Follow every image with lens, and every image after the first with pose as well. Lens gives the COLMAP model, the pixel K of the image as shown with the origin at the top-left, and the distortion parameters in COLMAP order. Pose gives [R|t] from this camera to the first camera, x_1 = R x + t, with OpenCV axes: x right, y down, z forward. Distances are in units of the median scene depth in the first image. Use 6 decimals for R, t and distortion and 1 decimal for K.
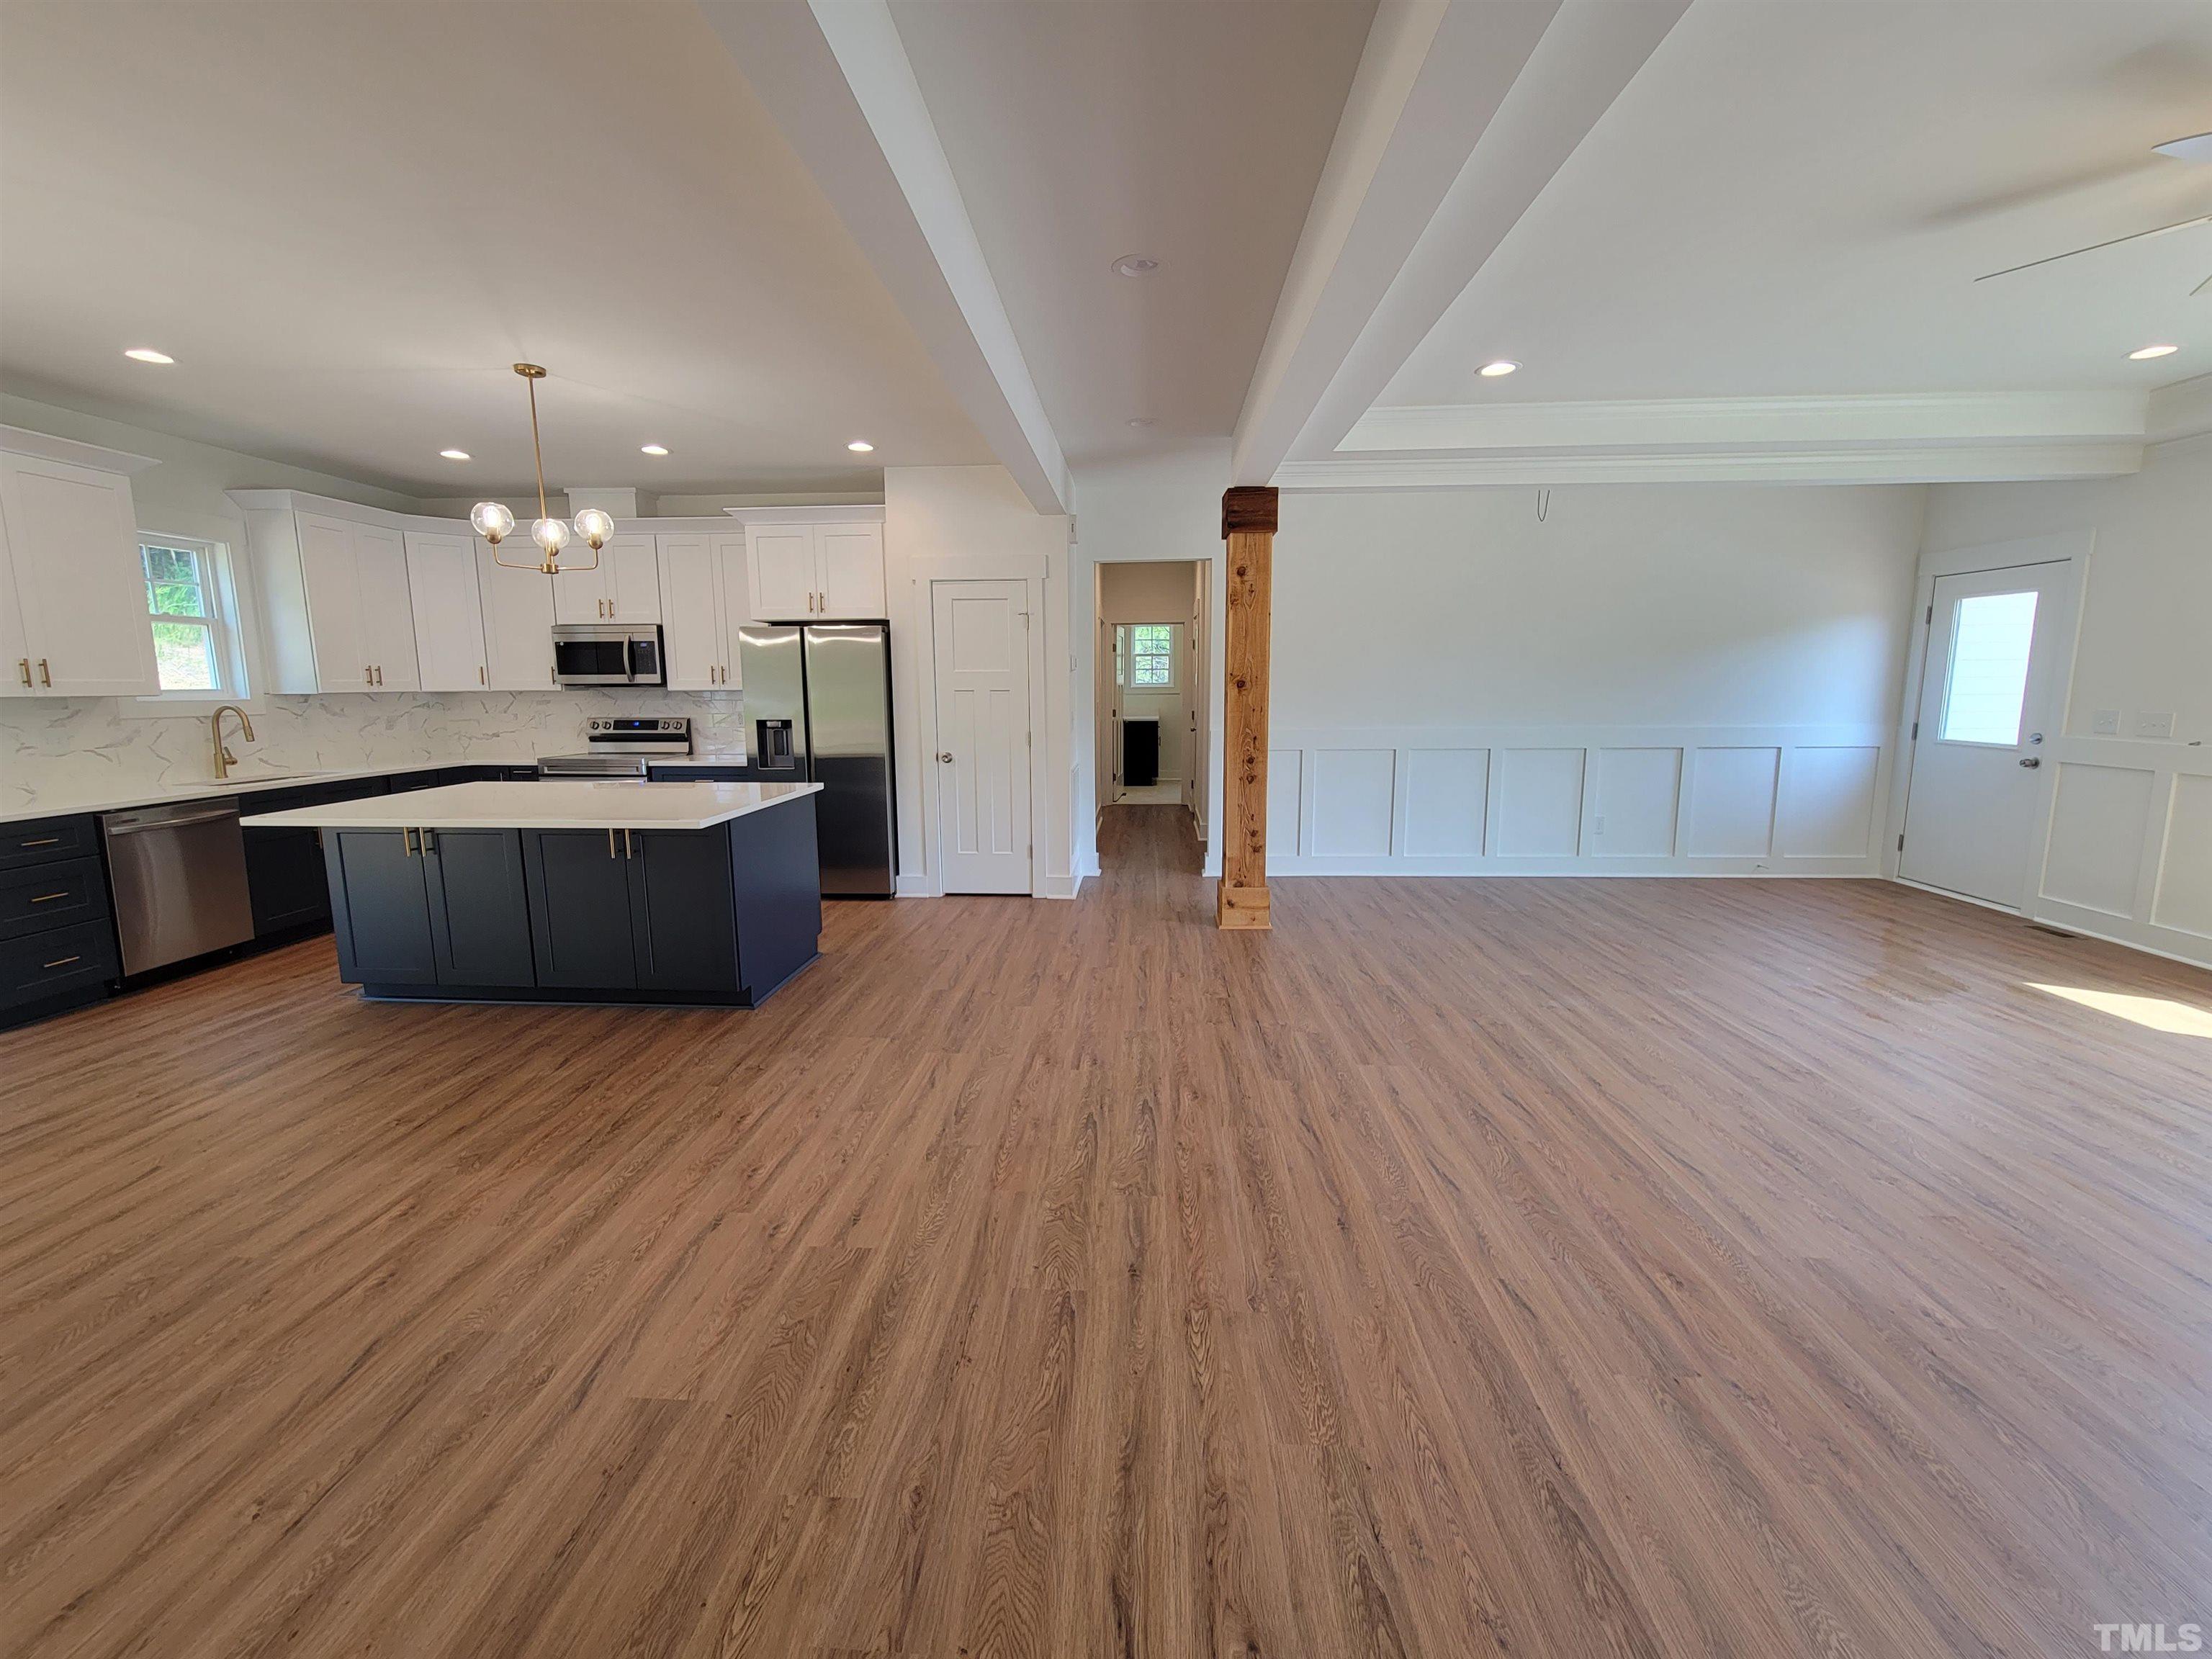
lens RADIAL K [[909.7, 0, 1099.6], [0, 909.7, 819.9], [0, 0, 1]] dist [0.002427, -0.001979]
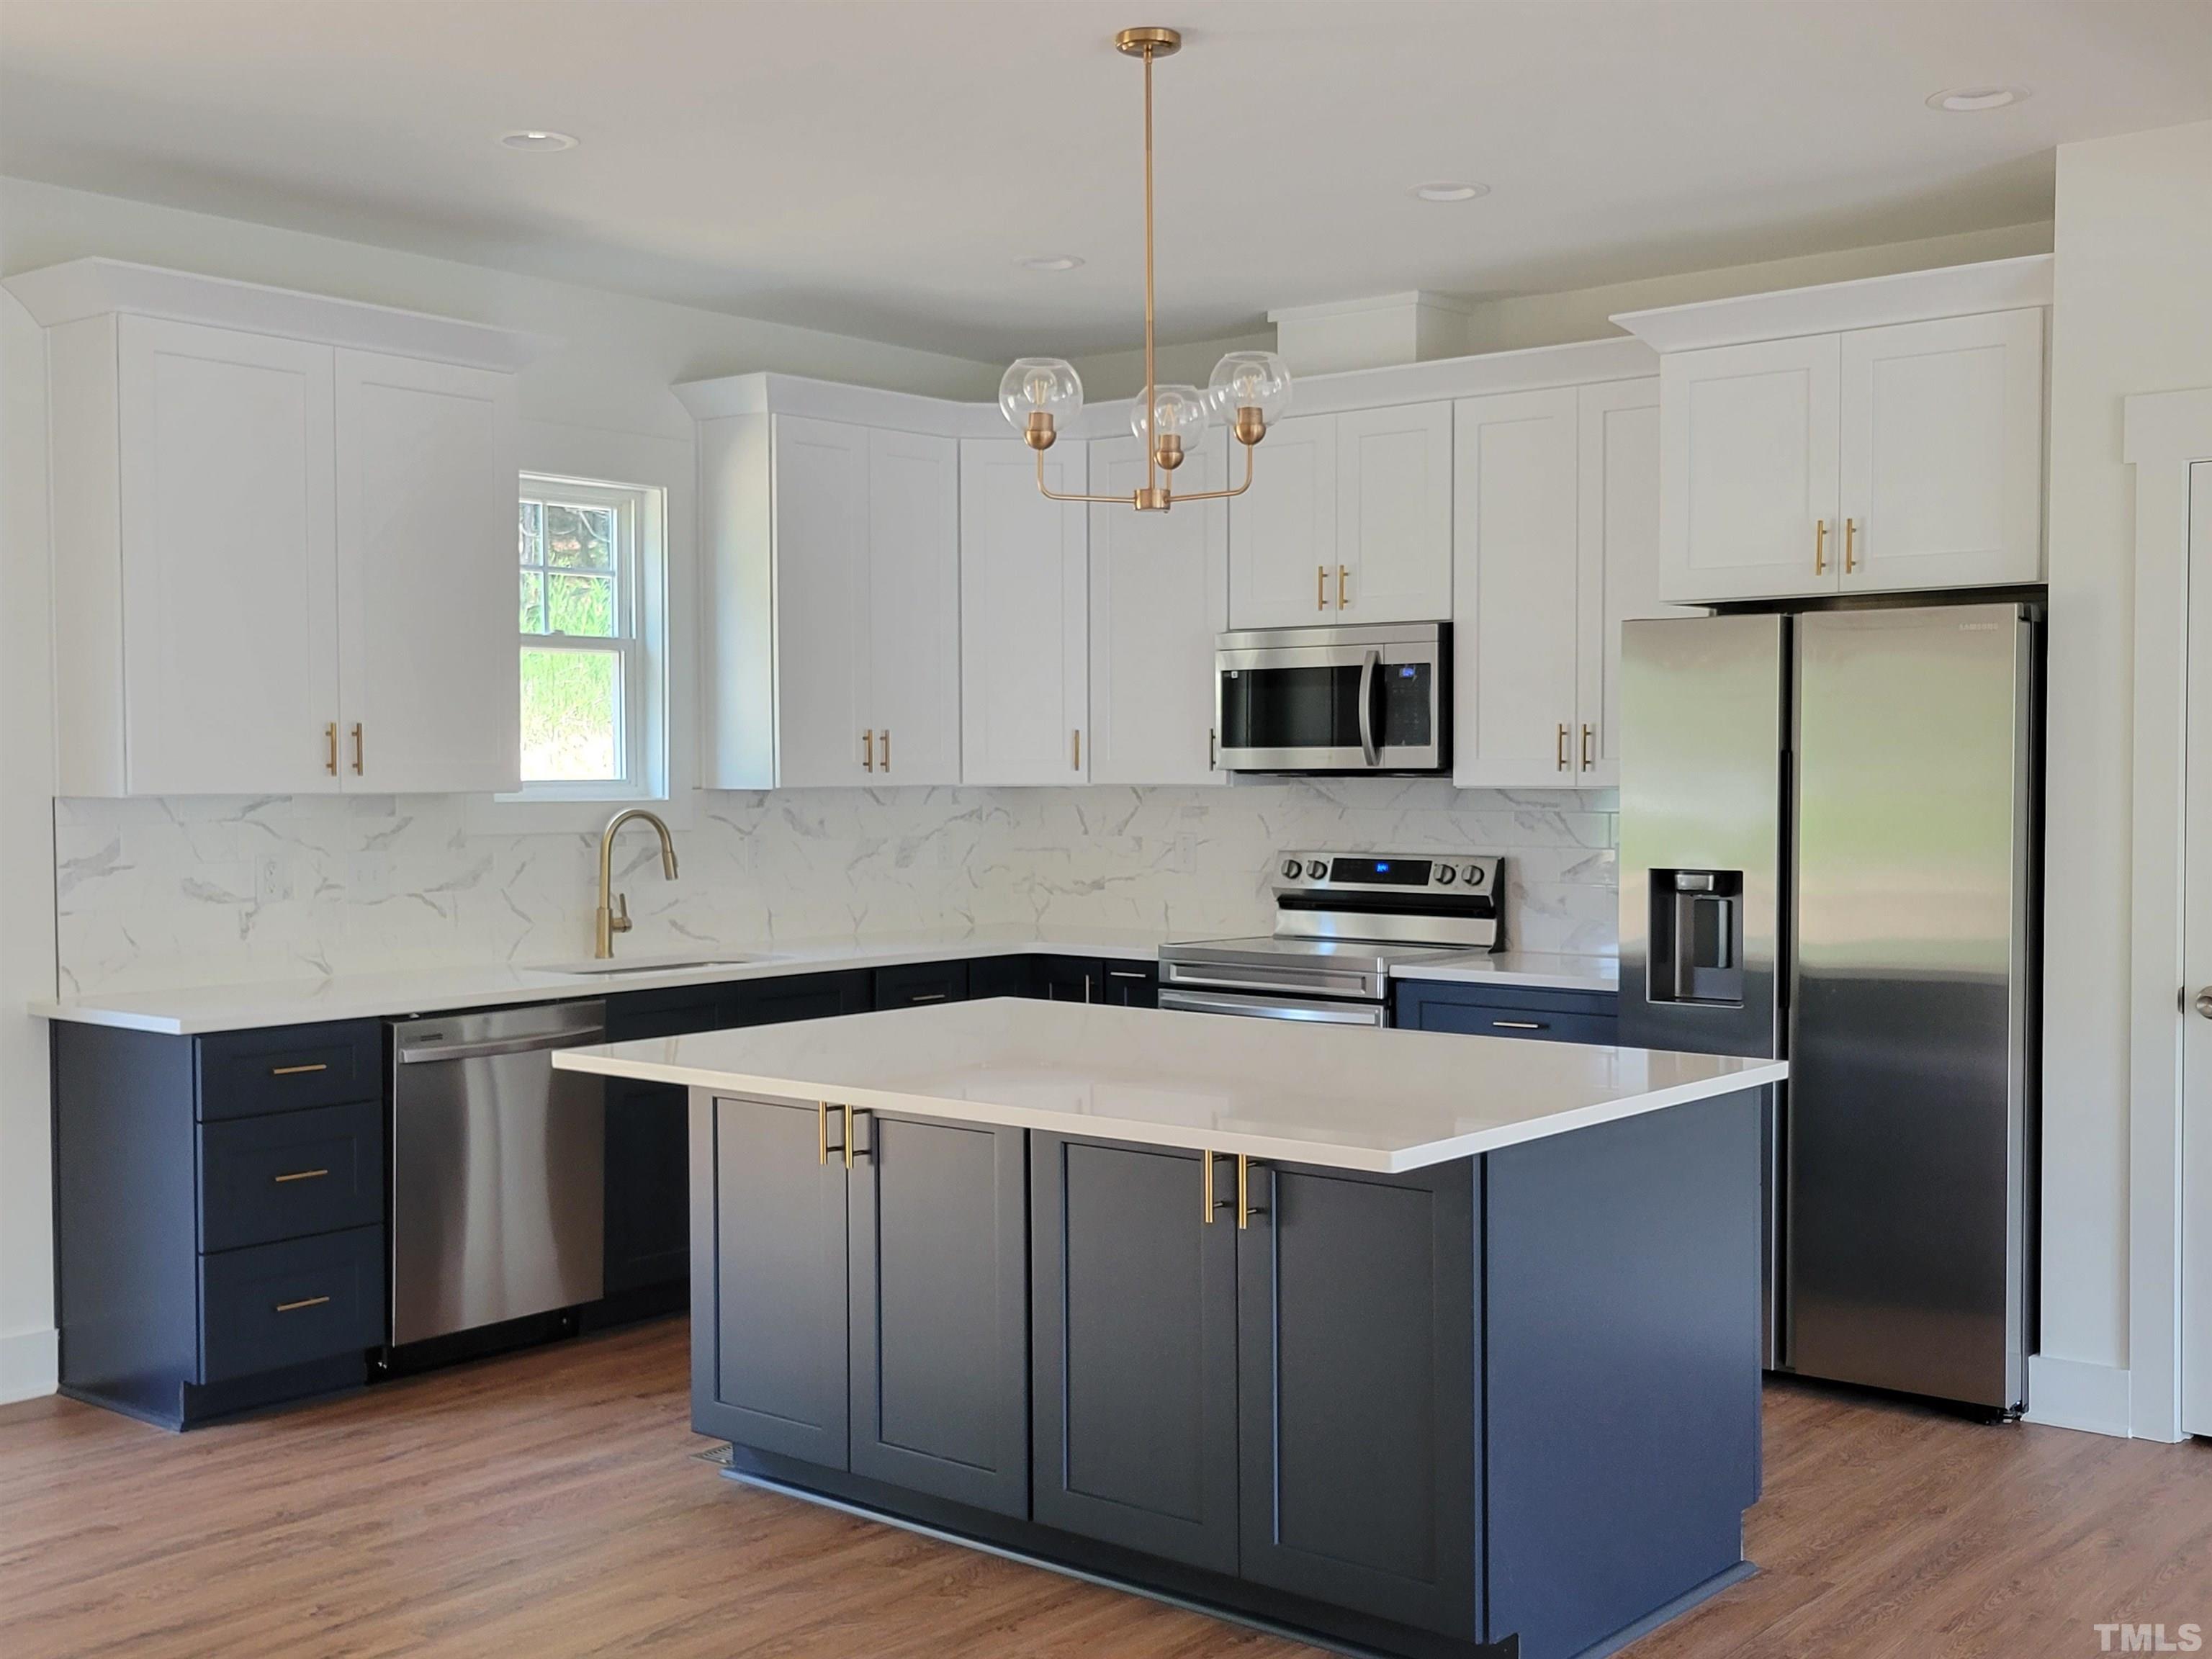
lens RADIAL K [[2441.8, 0, 1081.1], [0, 2441.8, 851.8], [0, 0, 1]] dist [0.036974, 0.000000]
pose [[0.804871, 0.024045, -0.592963, 0.028388], [-0.089335, 0.992702, -0.081006, -0.021087], [0.586688, 0.118172, 0.801145, 0.095898]]
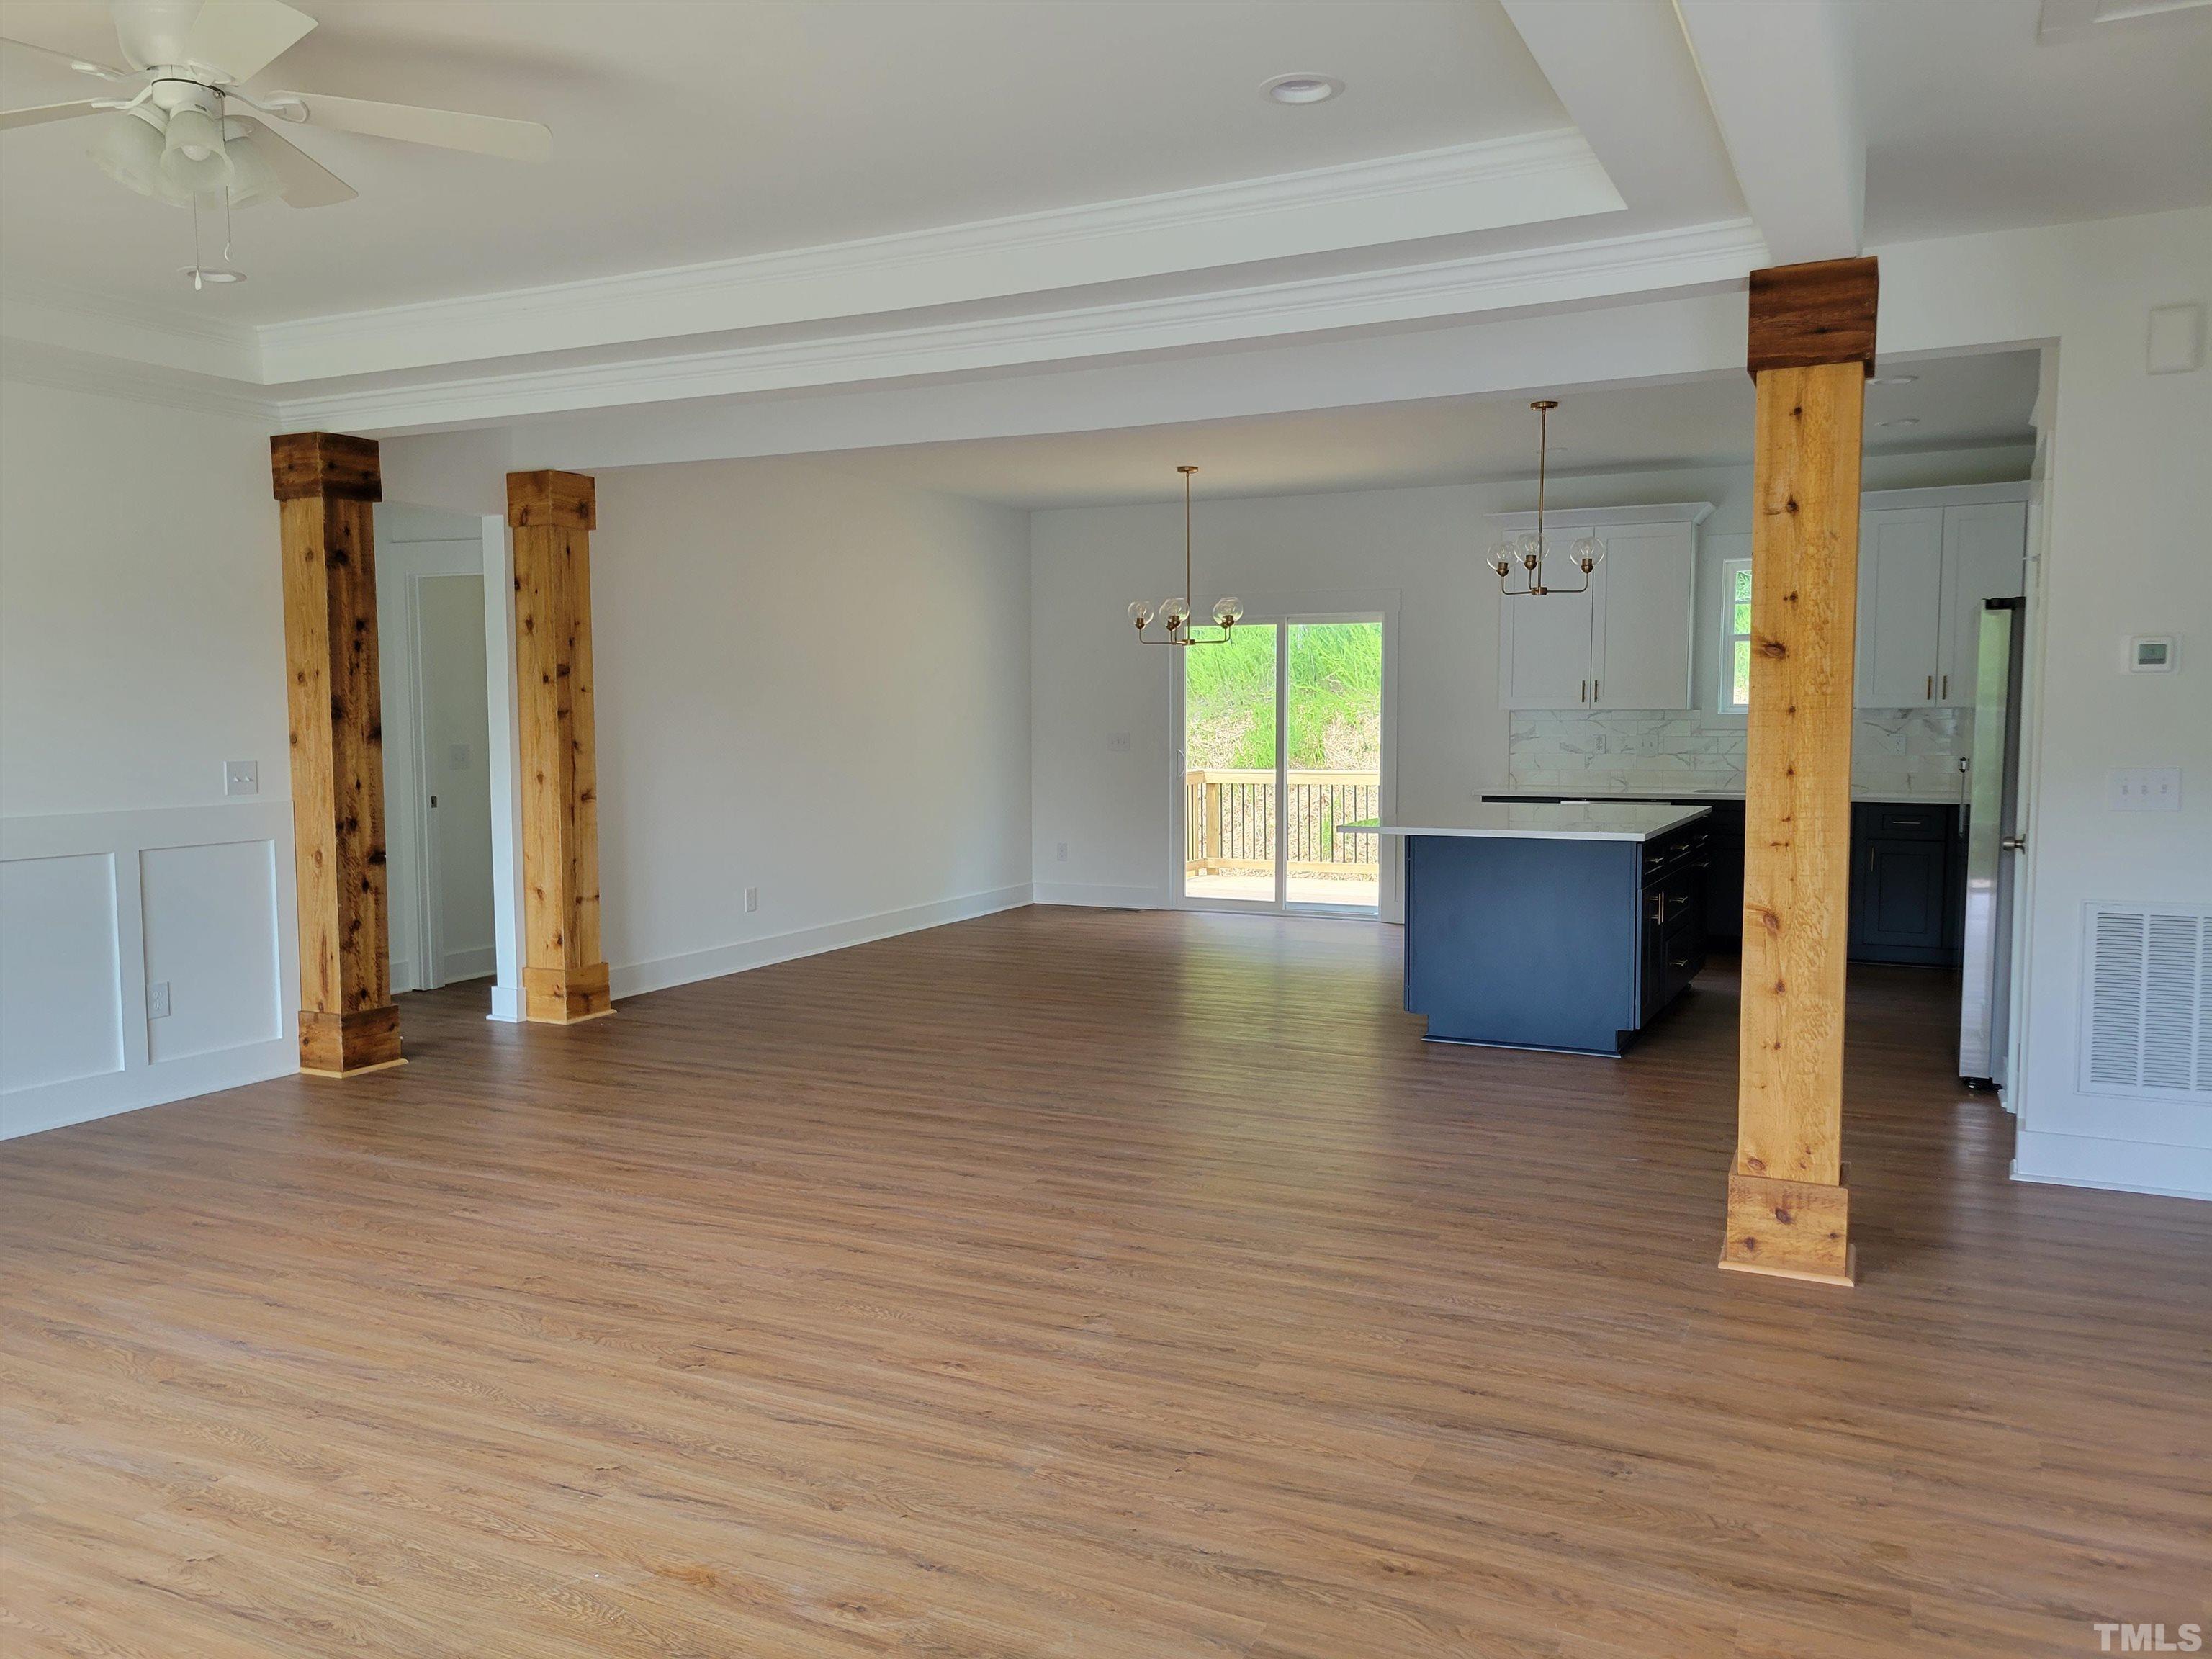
lens RADIAL K [[1672.2, 0, 1128.0], [0, 1672.2, 829.4], [0, 0, 1]] dist [0.046374, -0.029075]
pose [[-0.382629, 0.072080, -0.921086, 1.188988], [-0.136970, 0.981510, 0.133707, -0.183489], [0.913693, 0.177322, -0.365681, 1.150197]]
